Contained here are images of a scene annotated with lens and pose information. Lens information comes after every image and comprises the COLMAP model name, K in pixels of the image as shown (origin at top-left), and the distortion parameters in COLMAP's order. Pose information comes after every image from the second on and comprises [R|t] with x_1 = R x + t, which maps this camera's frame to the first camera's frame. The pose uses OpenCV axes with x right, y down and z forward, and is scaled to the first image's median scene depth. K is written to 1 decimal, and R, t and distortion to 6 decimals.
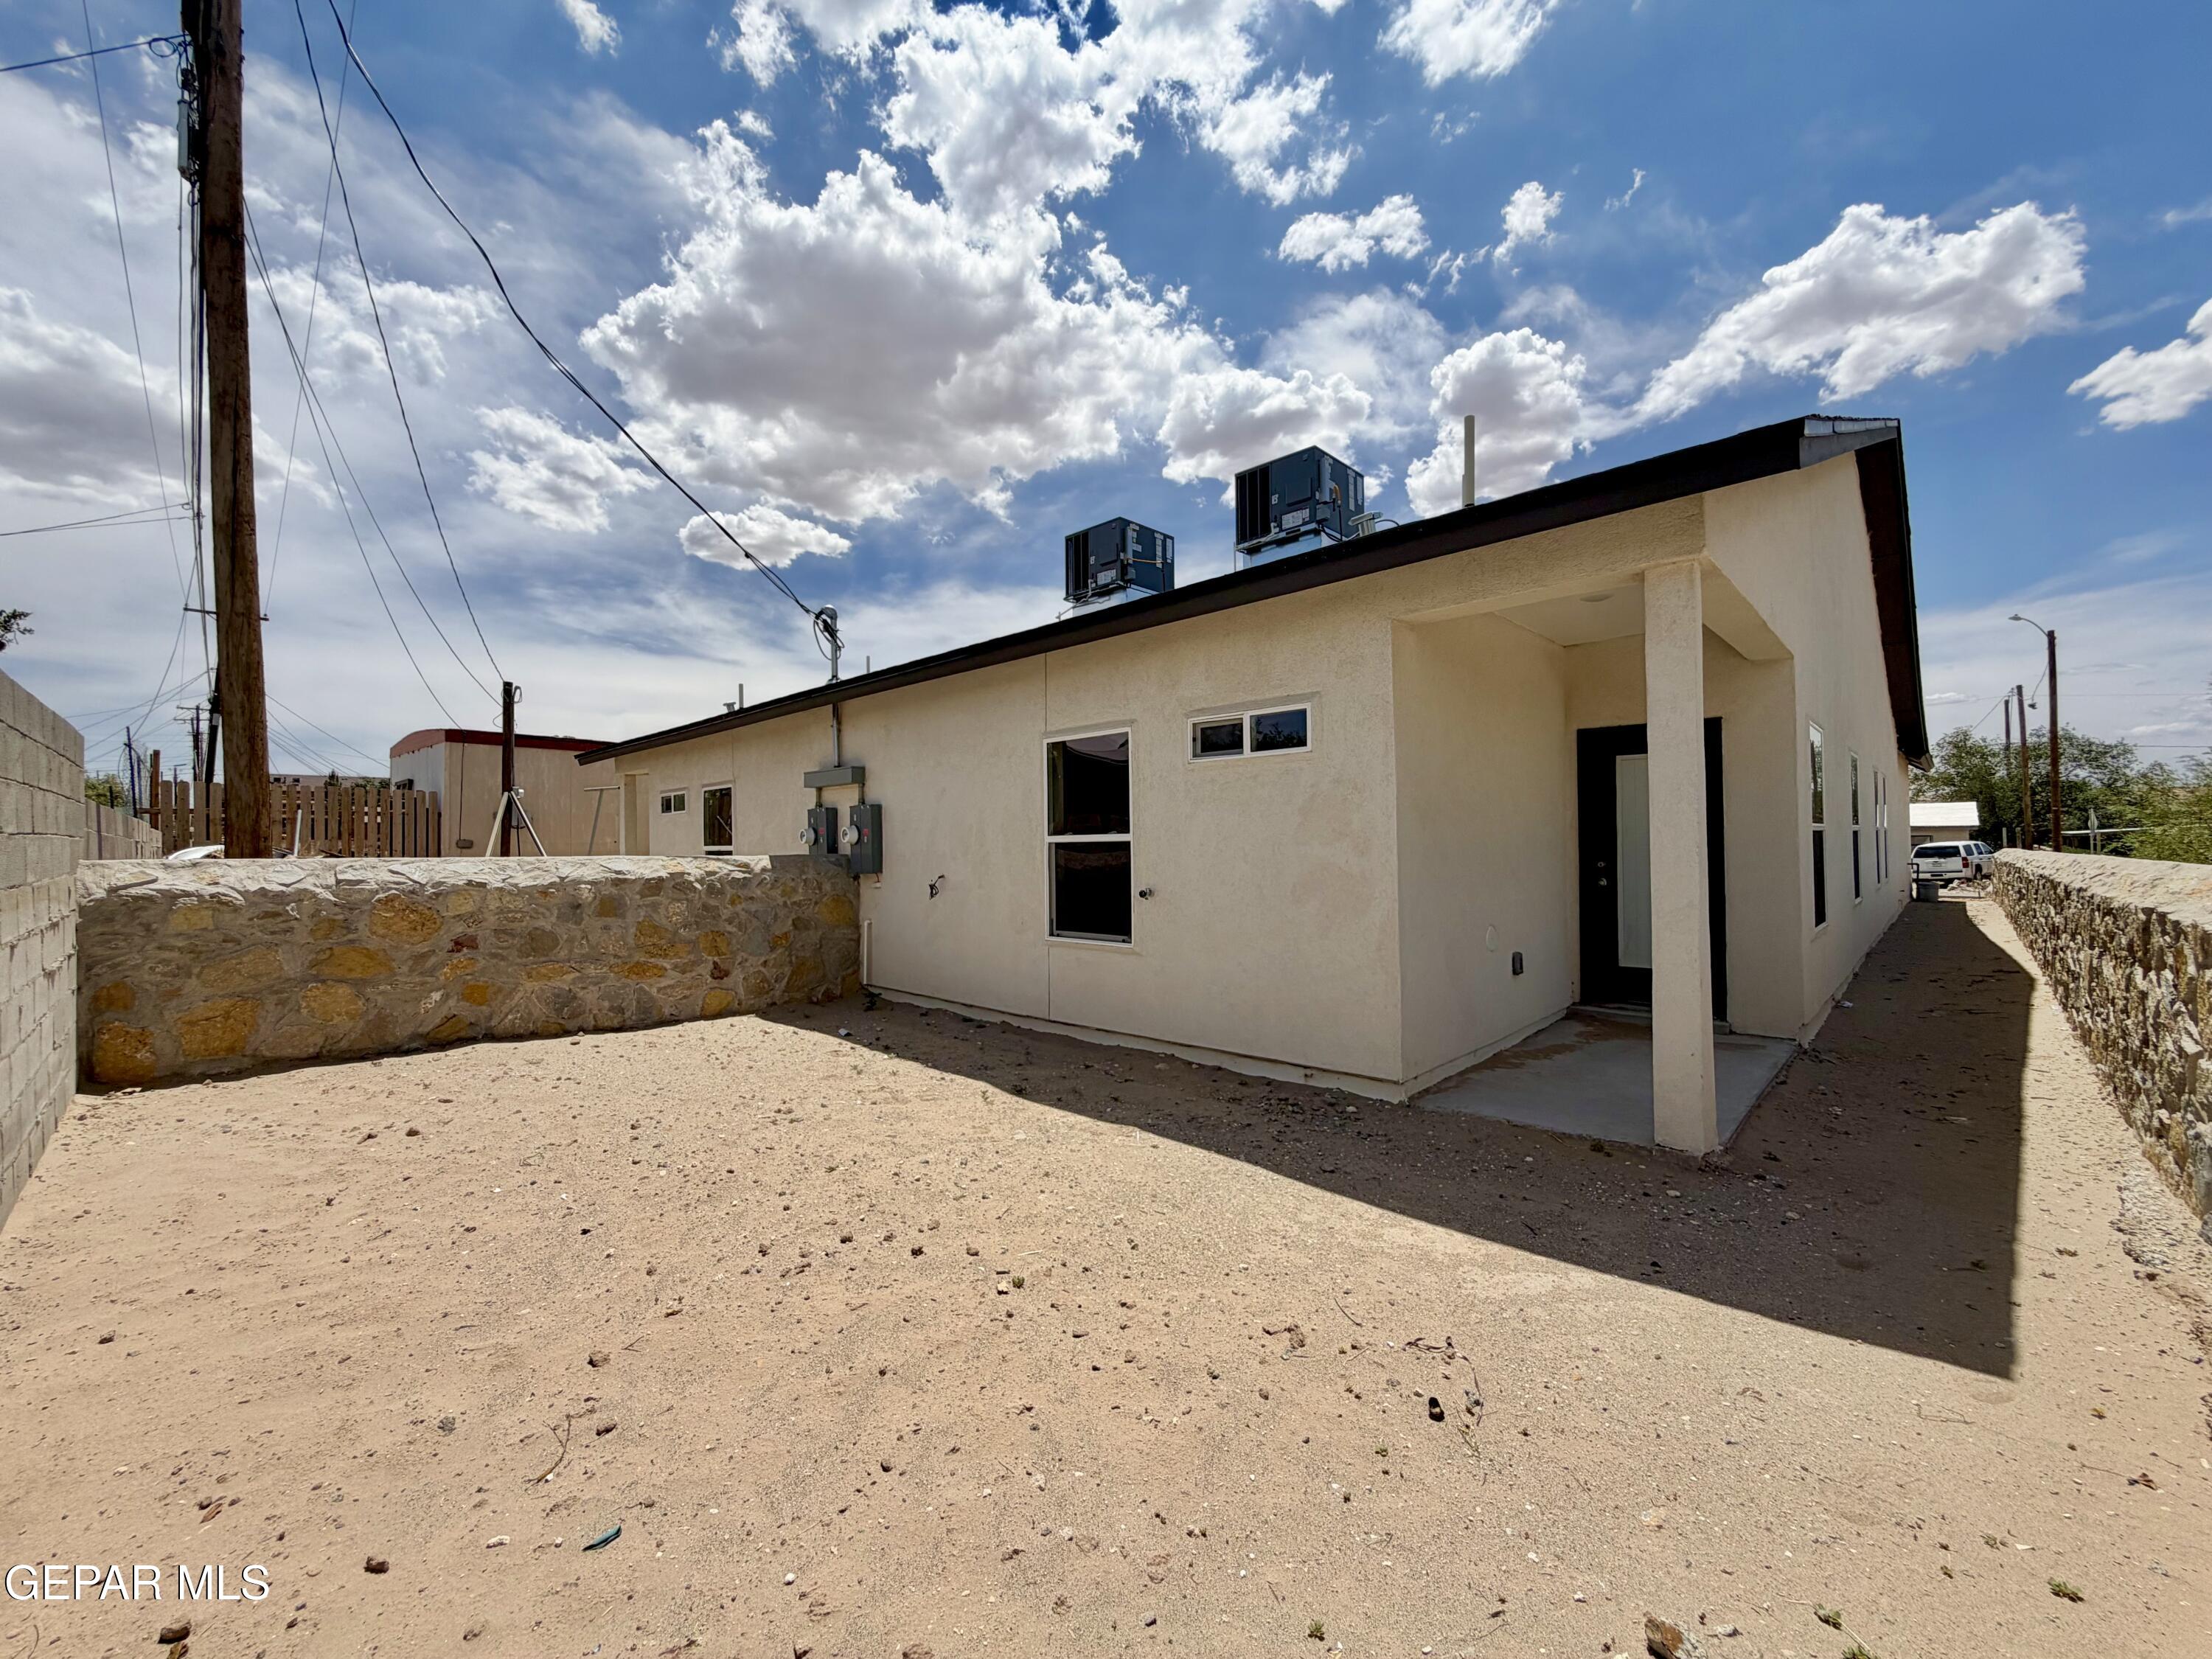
lens RADIAL K [[885.5, 0, 1097.6], [0, 885.5, 833.7], [0, 0, 1]] dist [0.000310, 0.000588]
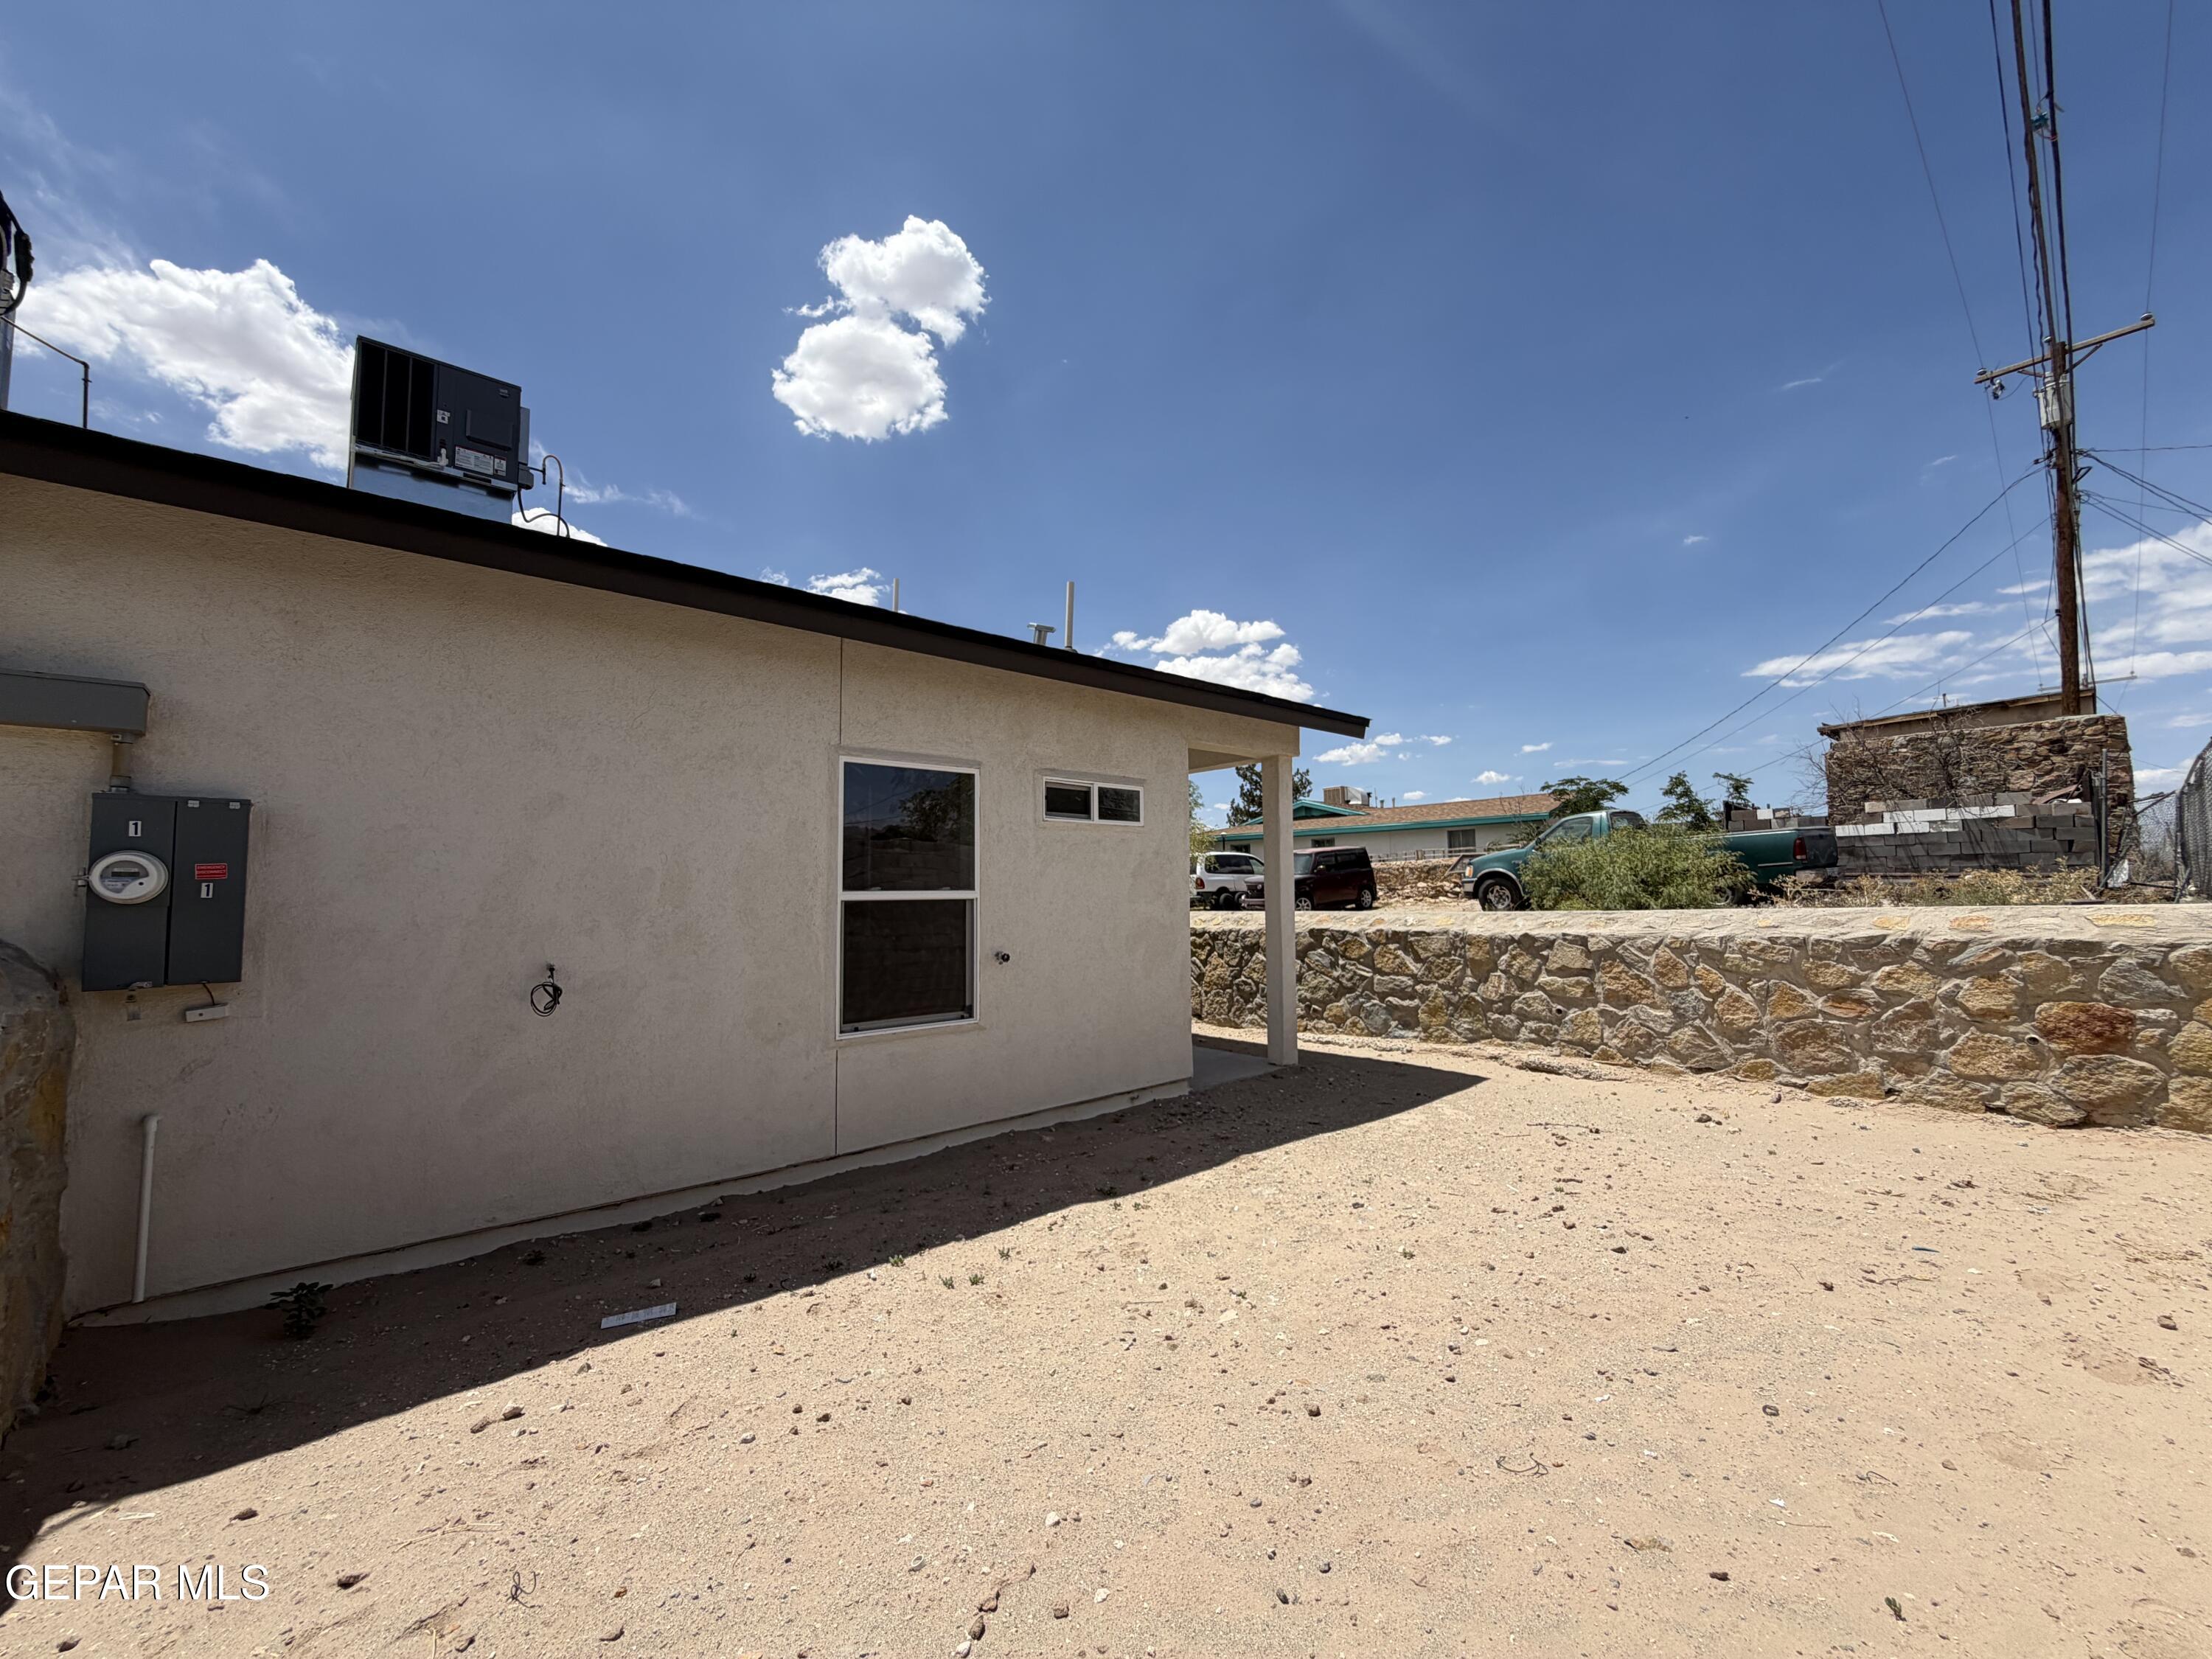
lens RADIAL K [[885.5, 0, 1097.6], [0, 885.5, 833.7], [0, 0, 1]] dist [0.000310, 0.000588]
pose [[0.072142, 0.081695, 0.994043, -0.894259], [-0.004231, 0.996656, -0.081602, 0.016031], [-0.997385, 0.001681, 0.072247, 0.885548]]
